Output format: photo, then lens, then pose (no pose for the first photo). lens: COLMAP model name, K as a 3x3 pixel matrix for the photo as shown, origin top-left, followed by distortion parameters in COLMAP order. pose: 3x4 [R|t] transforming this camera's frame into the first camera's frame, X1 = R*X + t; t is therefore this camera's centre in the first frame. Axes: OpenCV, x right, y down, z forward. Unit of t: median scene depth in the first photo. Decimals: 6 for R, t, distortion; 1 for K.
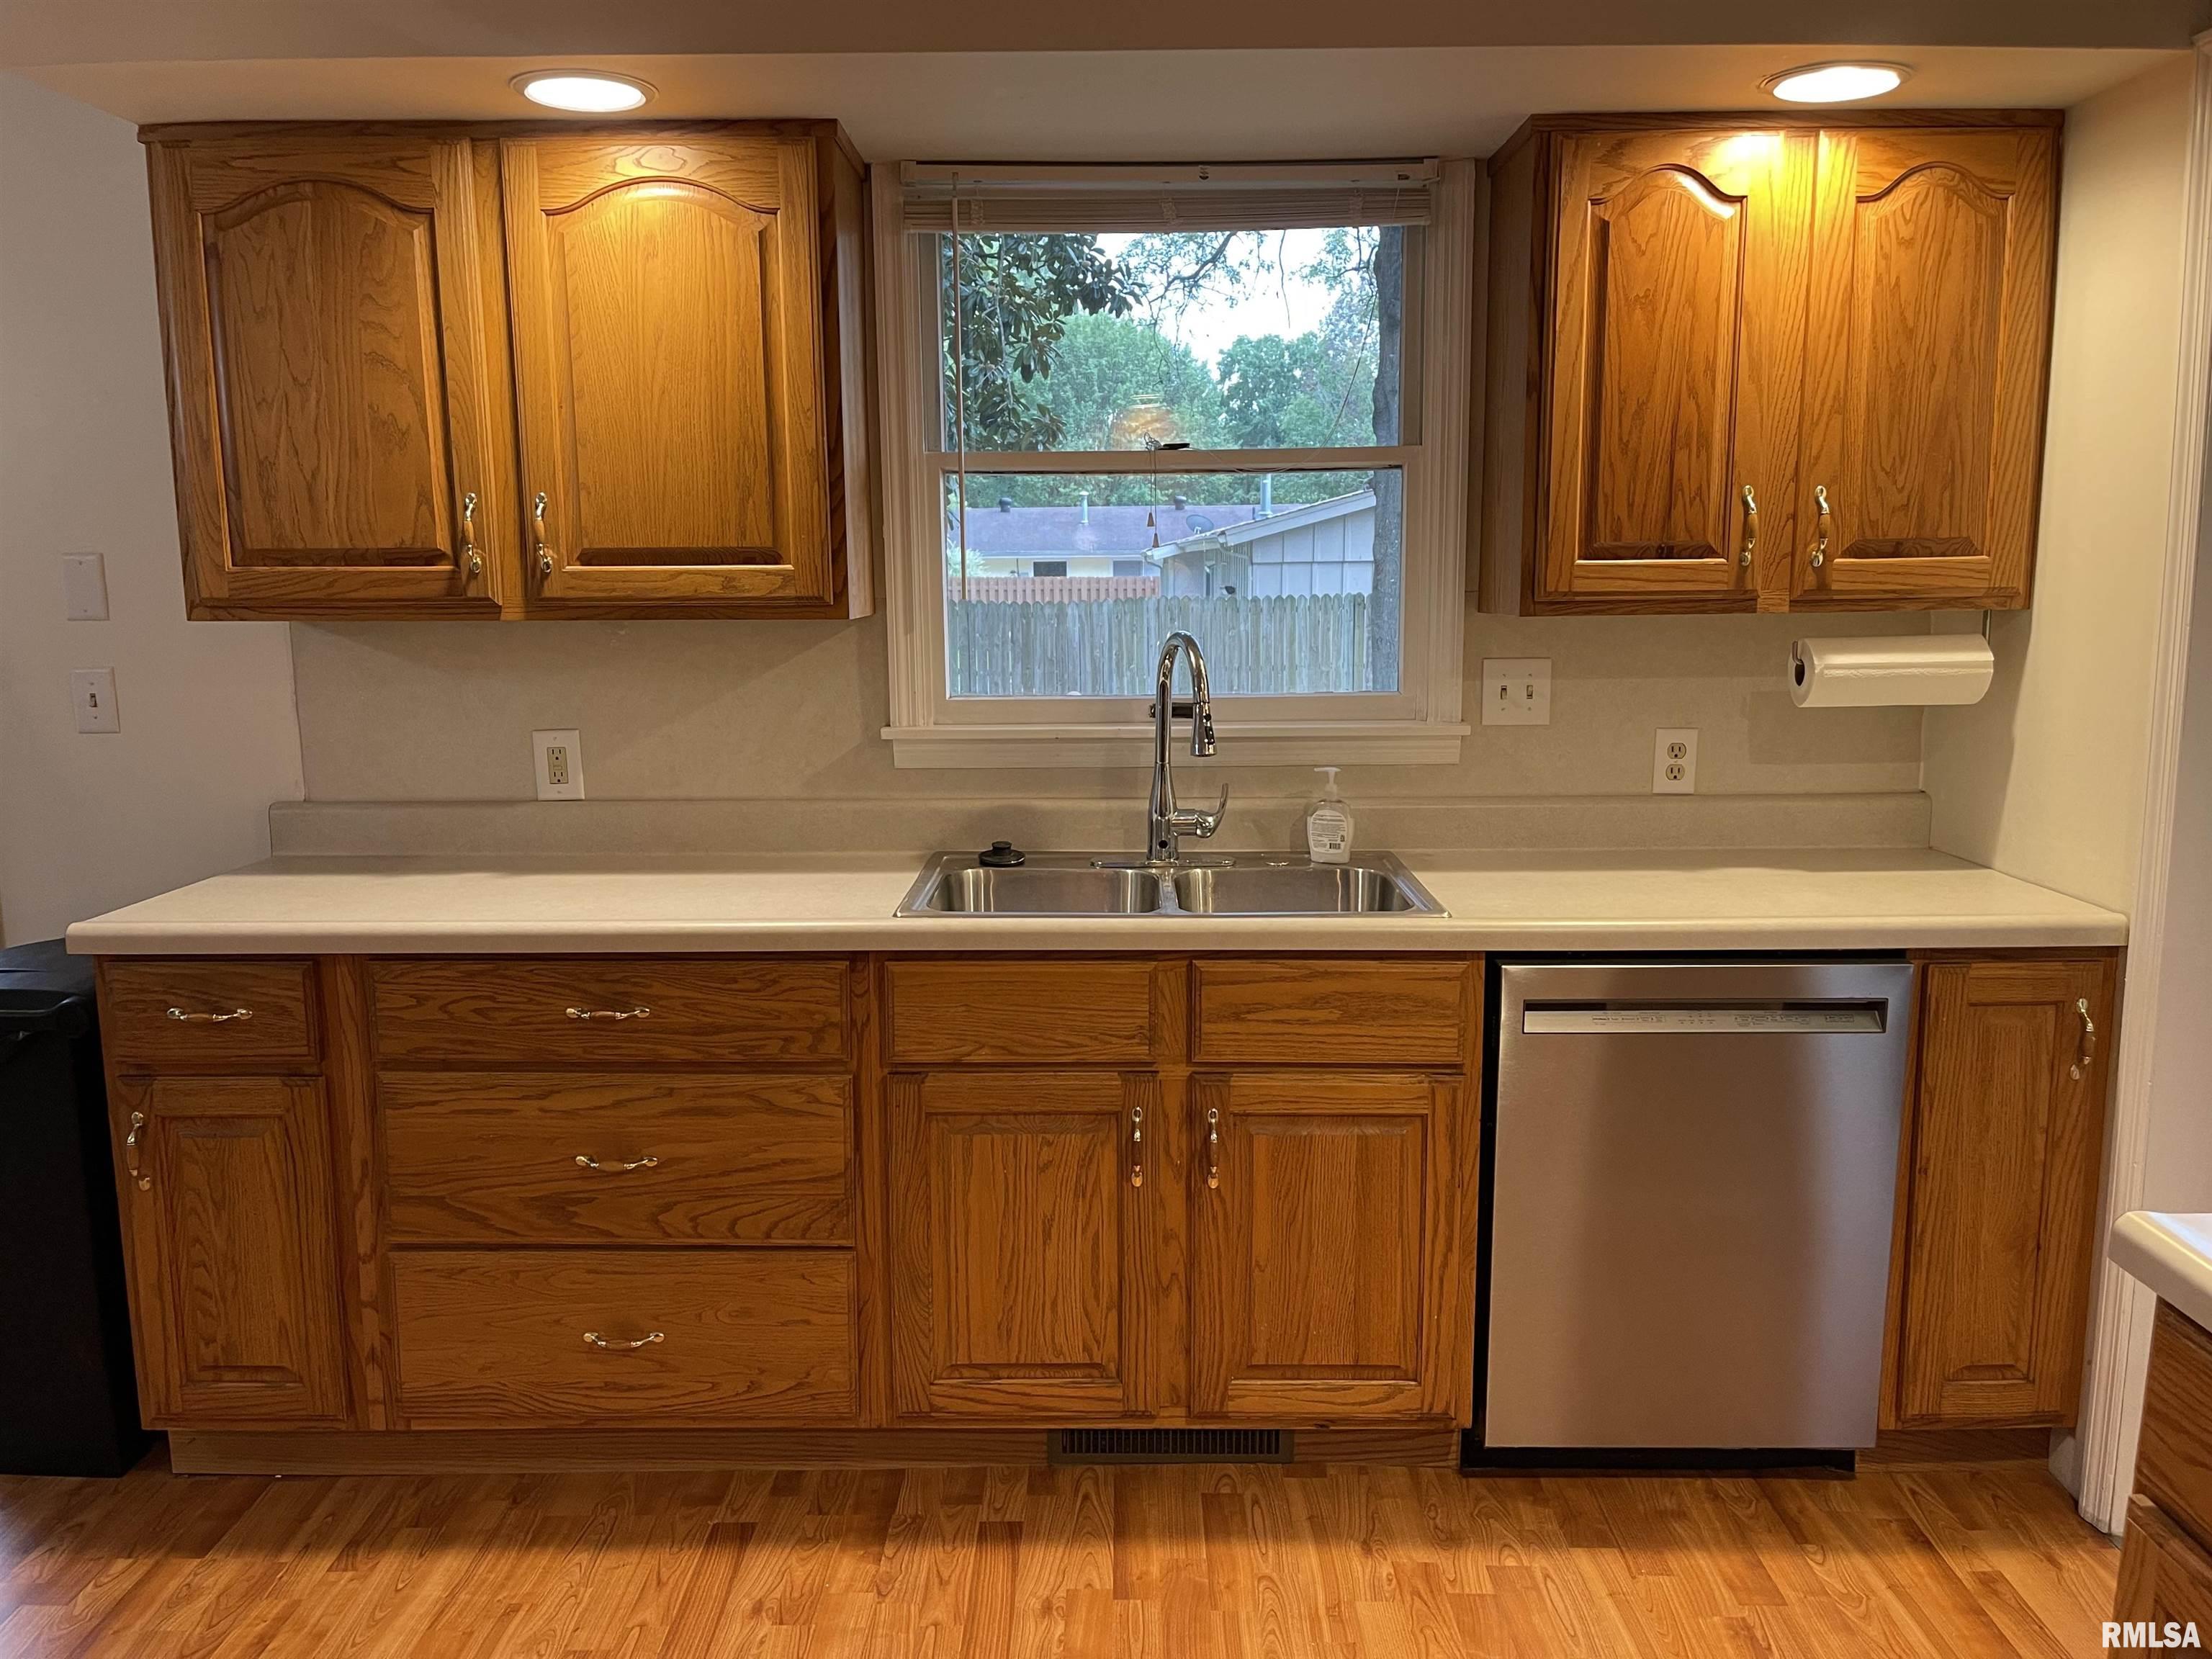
lens RADIAL K [[1661.0, 0, 1110.6], [0, 1661.0, 820.6], [0, 0, 1]] dist [0.062777, -0.072545]
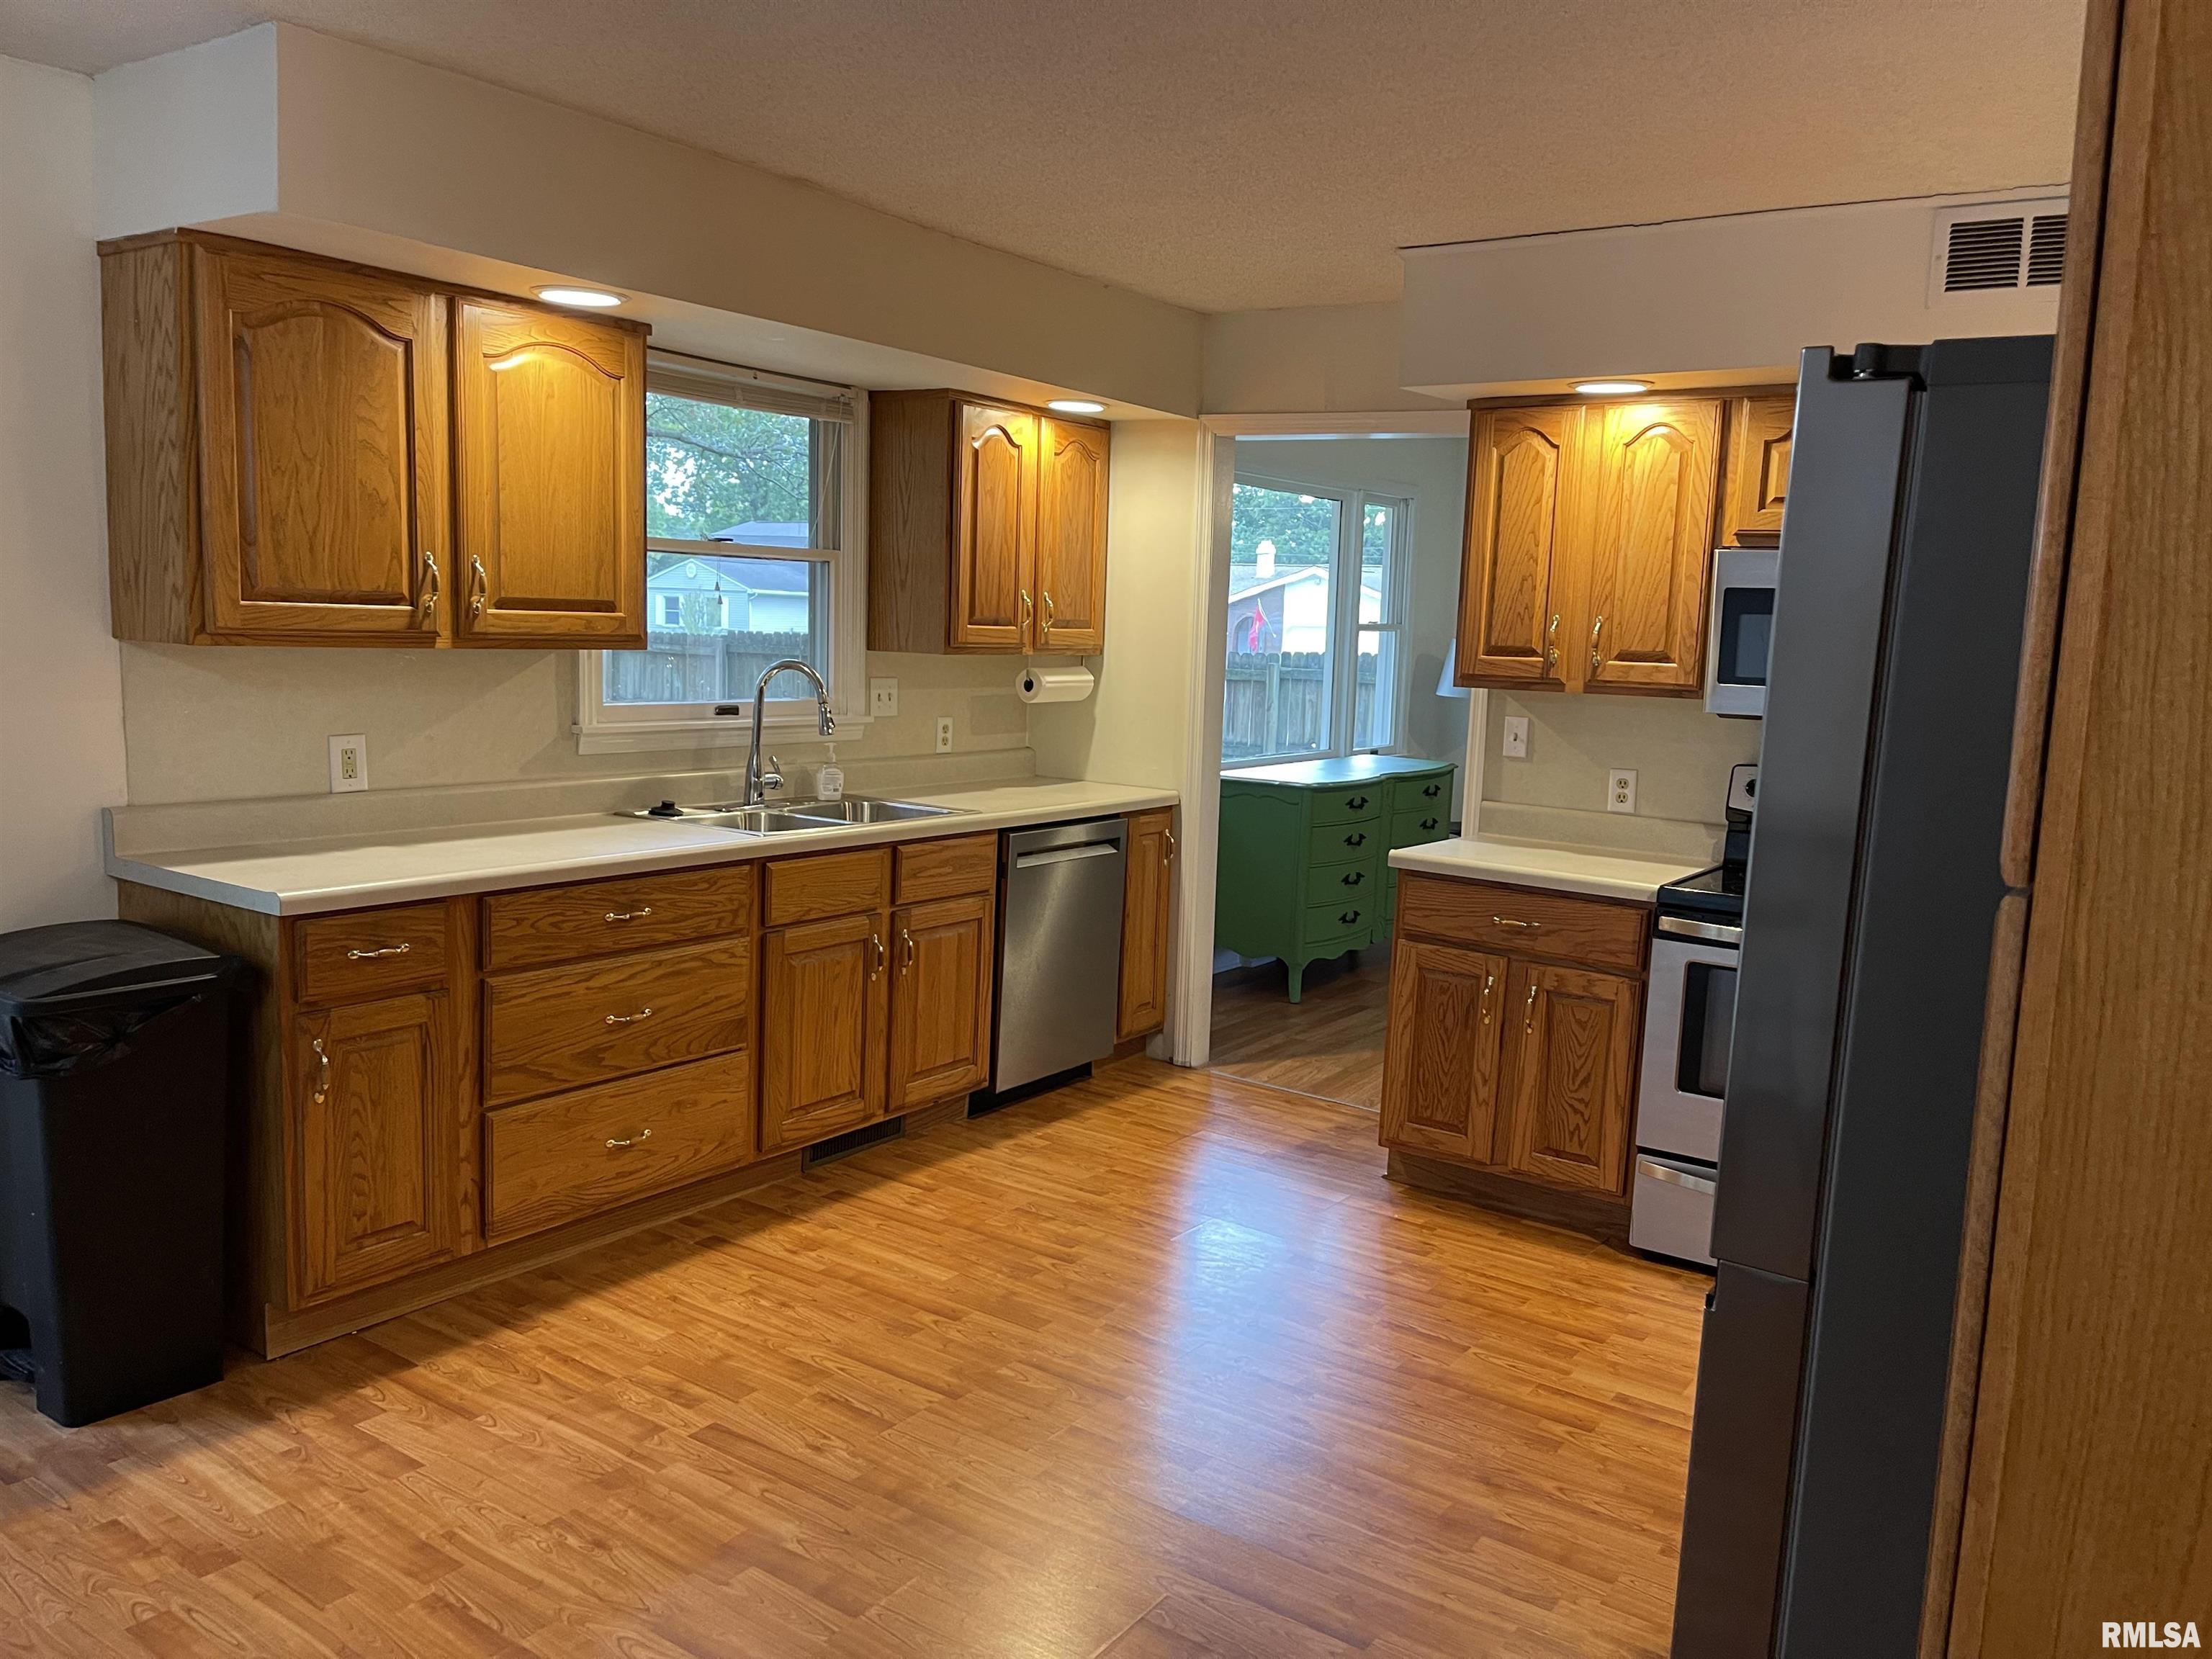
lens RADIAL K [[1661.0, 0, 1110.6], [0, 1661.0, 820.6], [0, 0, 1]] dist [0.062777, -0.072545]
pose [[0.569904, -0.070917, 0.818646, -1.223178], [0.082618, 0.996166, 0.028780, 0.023389], [-0.817548, 0.051233, 0.573577, -0.200011]]
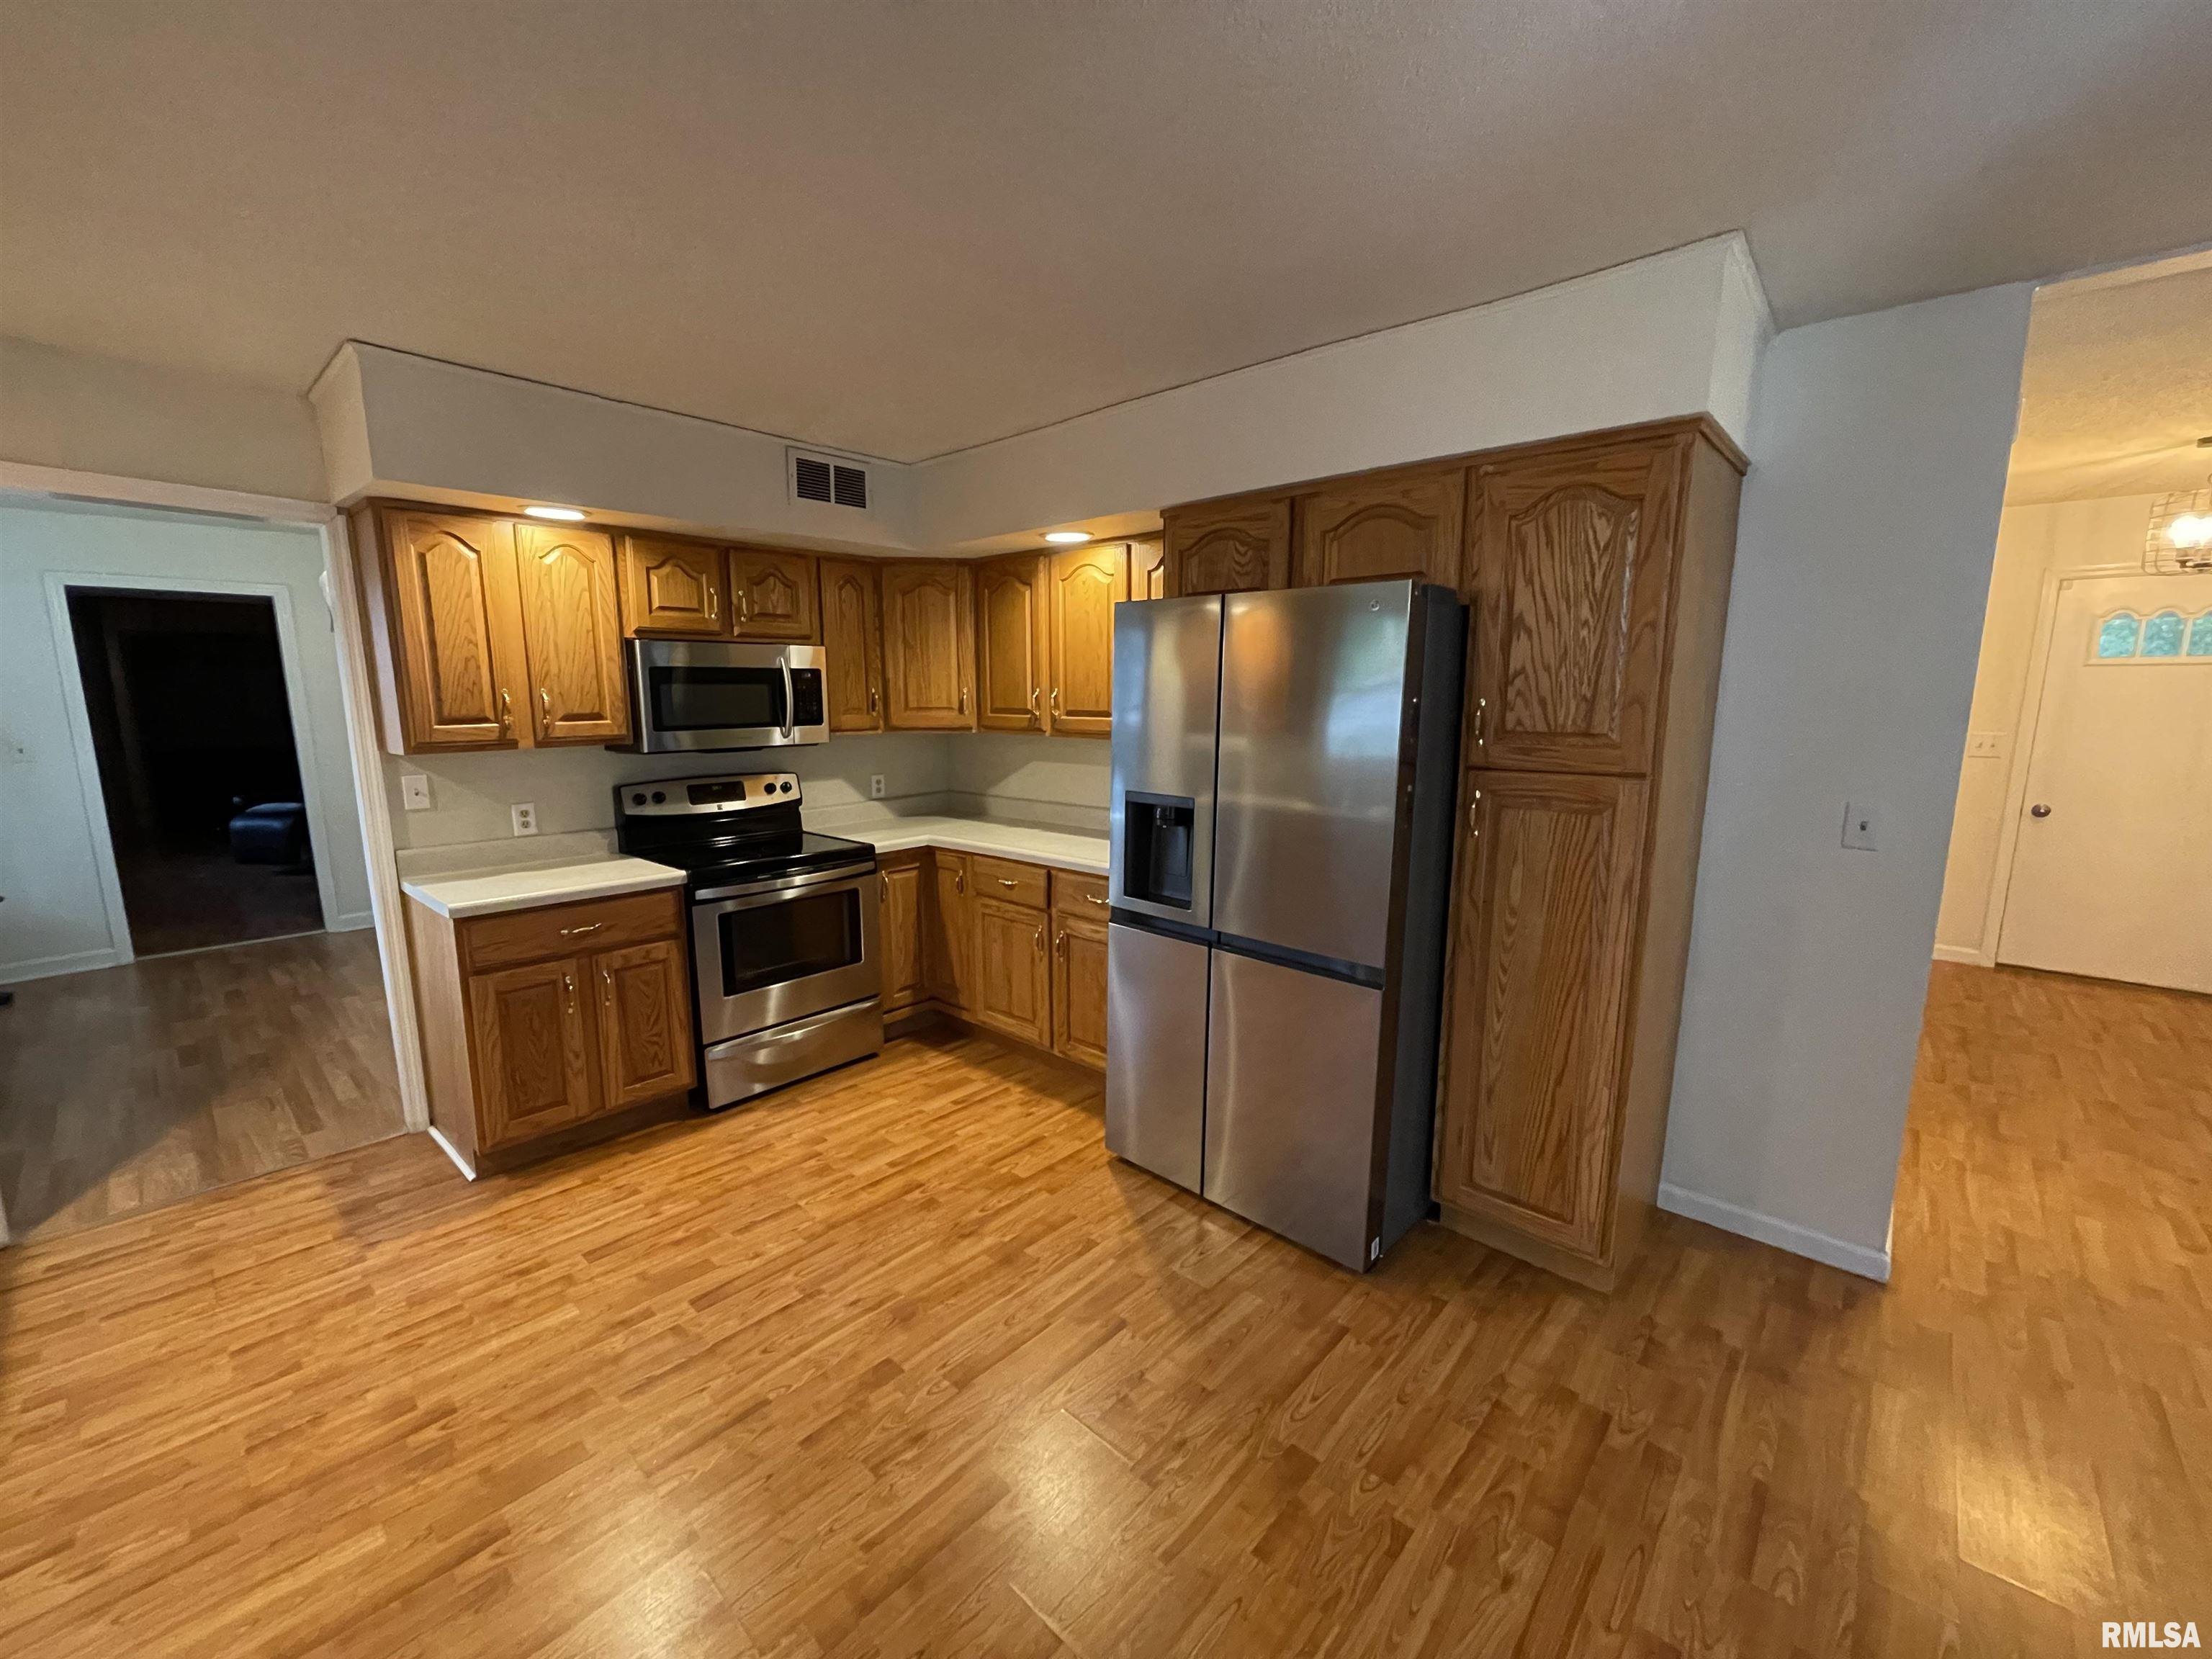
lens RADIAL K [[892.9, 0, 1099.3], [0, 892.9, 831.3], [0, 0, 1]] dist [-0.010164, 0.002875]
pose [[-0.741092, -0.094690, 0.664692, -0.890233], [0.111708, 0.958816, 0.261138, -0.136027], [-0.662045, 0.267779, -0.699993, 0.735286]]
